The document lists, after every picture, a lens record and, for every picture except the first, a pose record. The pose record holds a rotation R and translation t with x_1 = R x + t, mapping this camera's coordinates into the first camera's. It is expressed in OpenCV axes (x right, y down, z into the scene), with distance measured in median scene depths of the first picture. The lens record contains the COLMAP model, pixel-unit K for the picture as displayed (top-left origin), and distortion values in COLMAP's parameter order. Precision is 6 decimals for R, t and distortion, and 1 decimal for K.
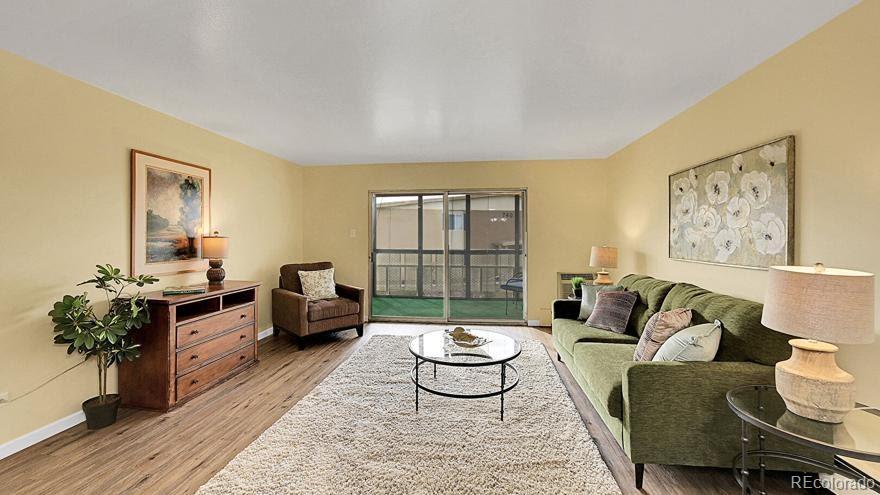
lens RADIAL K [[352.8, 0, 436.5], [0, 352.8, 238.5], [0, 0, 1]] dist [-0.002188, -0.000057]
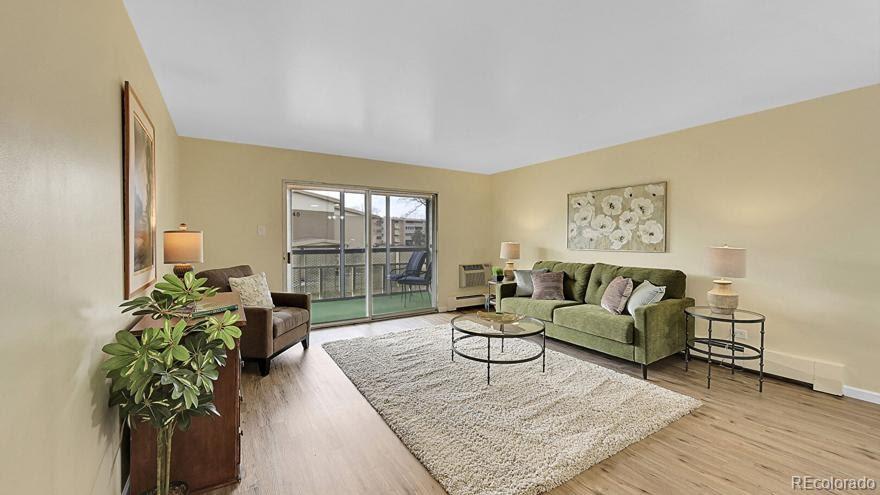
lens RADIAL K [[352.8, 0, 431.3], [0, 352.8, 243.1], [0, 0, 1]] dist [-0.002188, -0.000057]
pose [[0.776797, -0.008543, 0.629693, -0.907619], [0.003053, 0.999947, 0.009800, 0.017656], [-0.629744, -0.005690, 0.776782, 0.226944]]
